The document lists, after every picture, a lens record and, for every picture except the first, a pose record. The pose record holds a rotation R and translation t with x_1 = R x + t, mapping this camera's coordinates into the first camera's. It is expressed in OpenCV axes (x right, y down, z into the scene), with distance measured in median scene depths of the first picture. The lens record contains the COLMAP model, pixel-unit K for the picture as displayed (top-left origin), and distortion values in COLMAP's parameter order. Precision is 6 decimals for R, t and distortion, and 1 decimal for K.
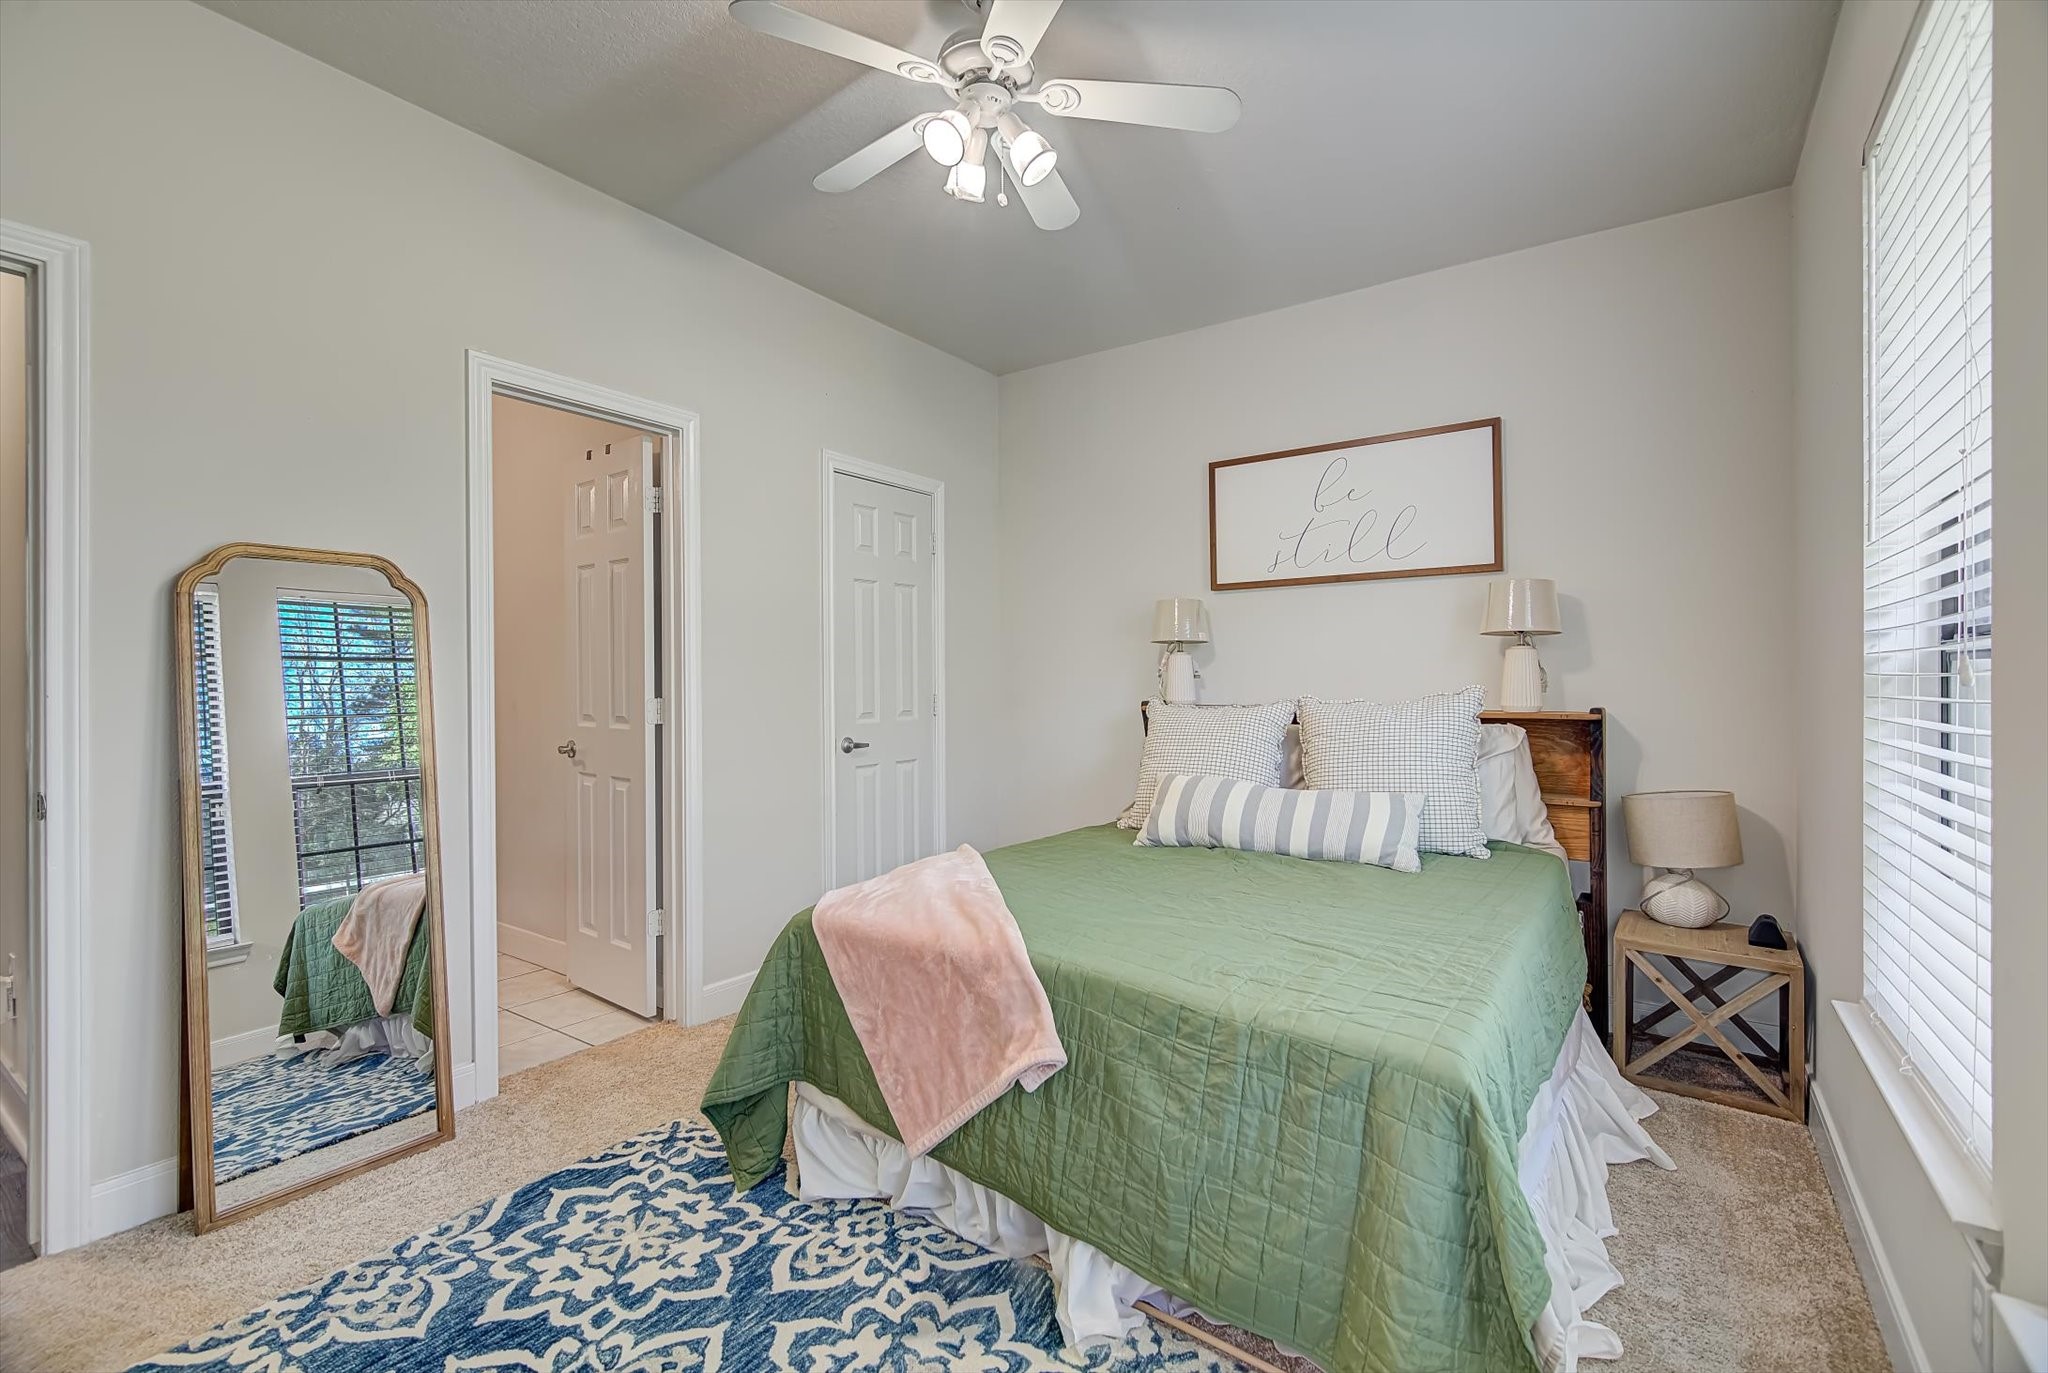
lens RADIAL K [[907.1, 0, 1008.3], [0, 907.1, 668.4], [0, 0, 1]] dist [0.002285, 0.000434]
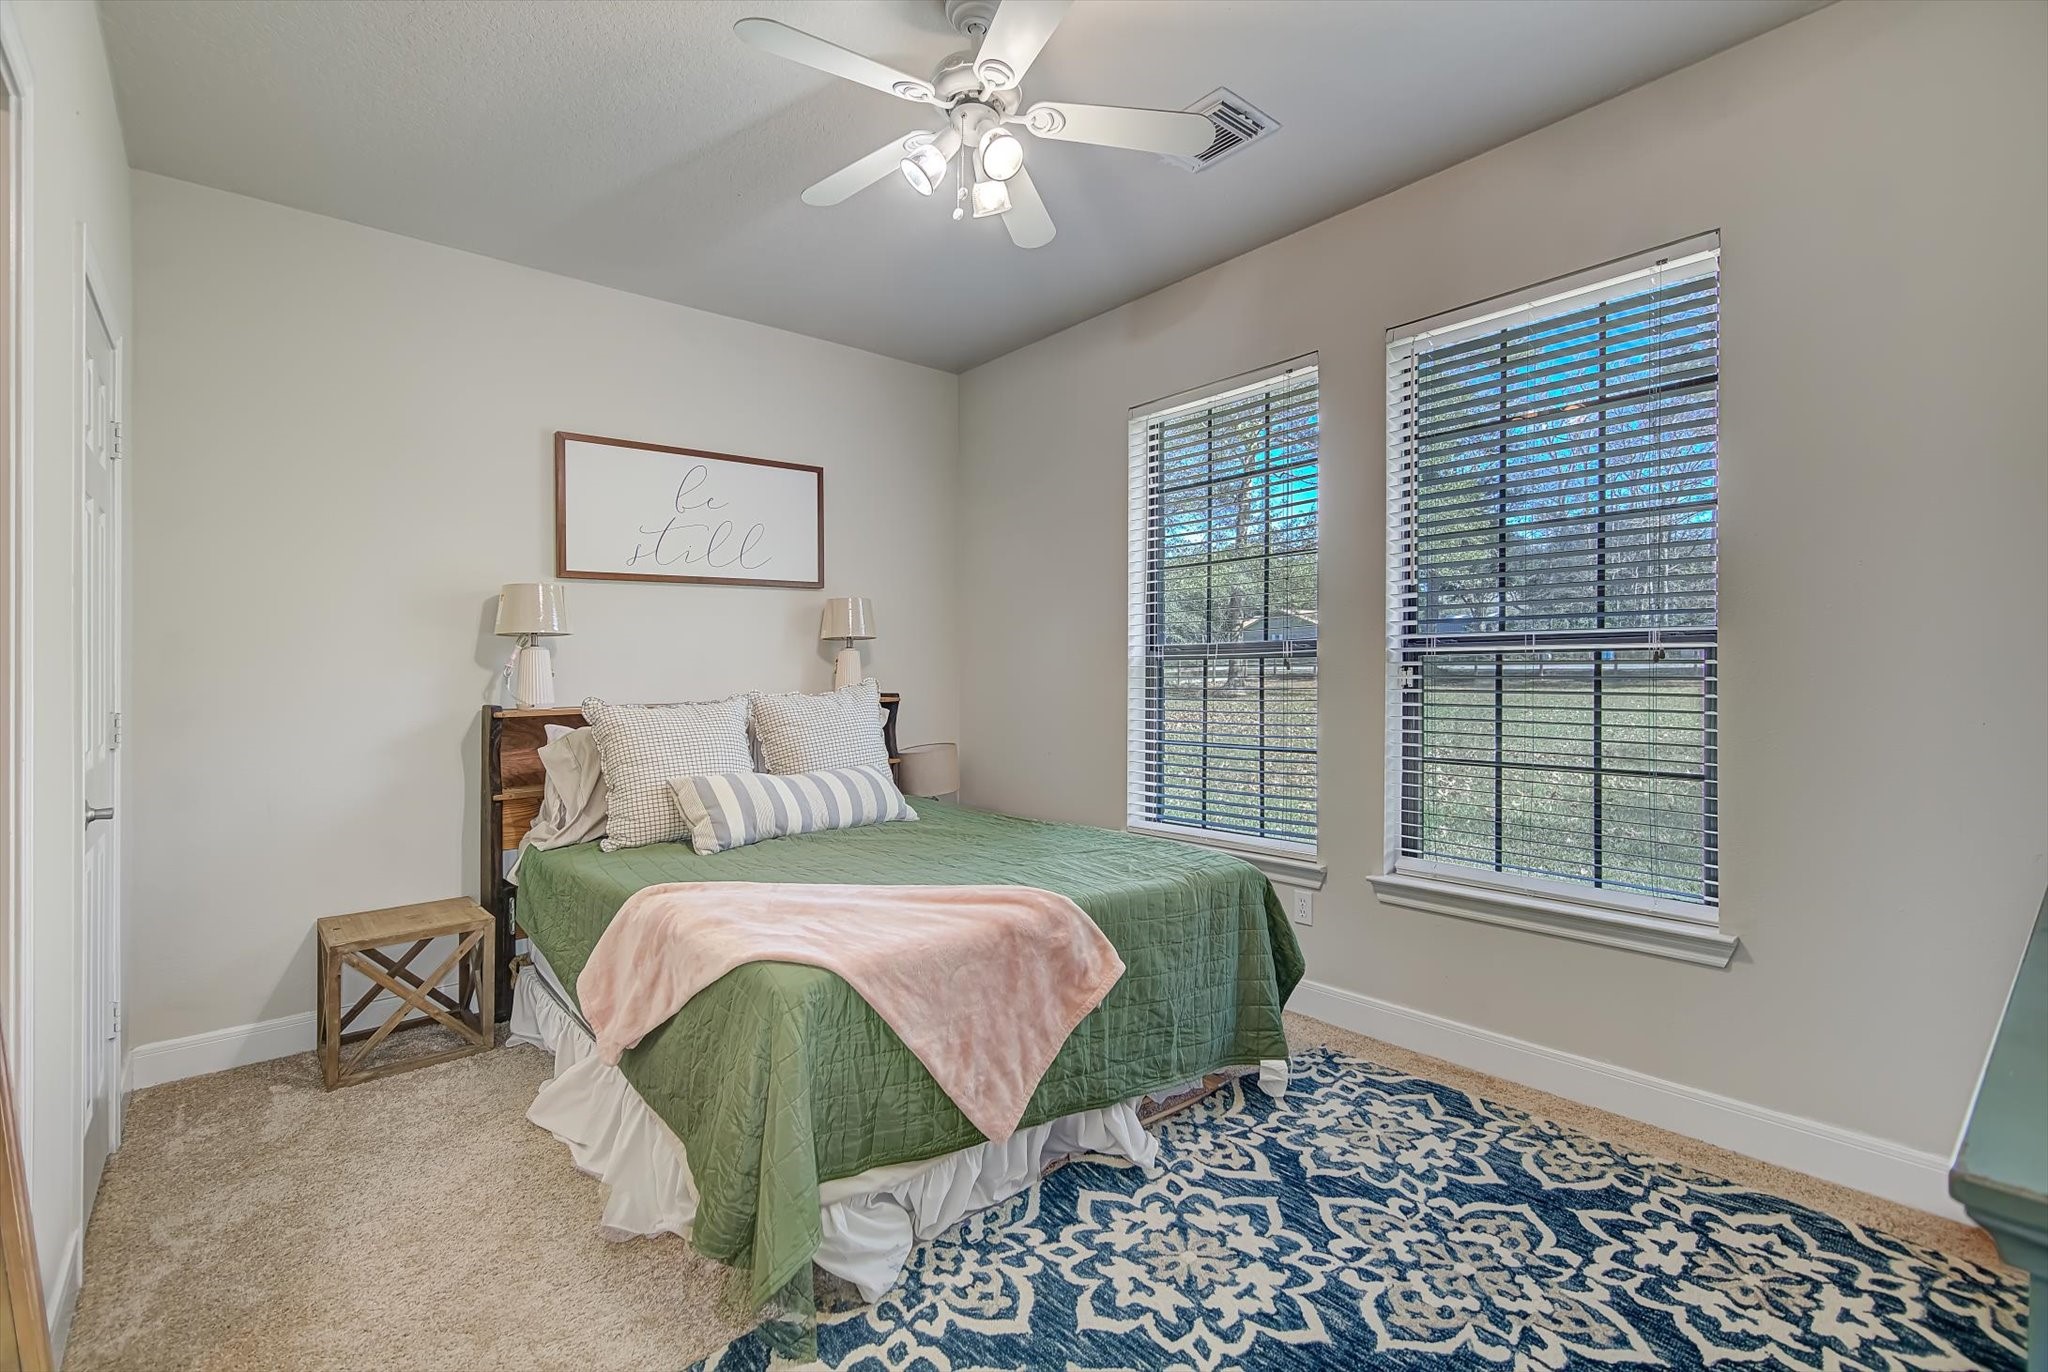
lens RADIAL K [[885.9, 0, 1024.0], [0, 885.9, 686.0], [0, 0, 1]] dist [0.001343, 0.000126]
pose [[0.266544, -0.028645, 0.963397, -1.064800], [0.000017, 0.999558, 0.029716, -0.013092], [-0.963823, -0.007904, 0.266427, 0.719458]]
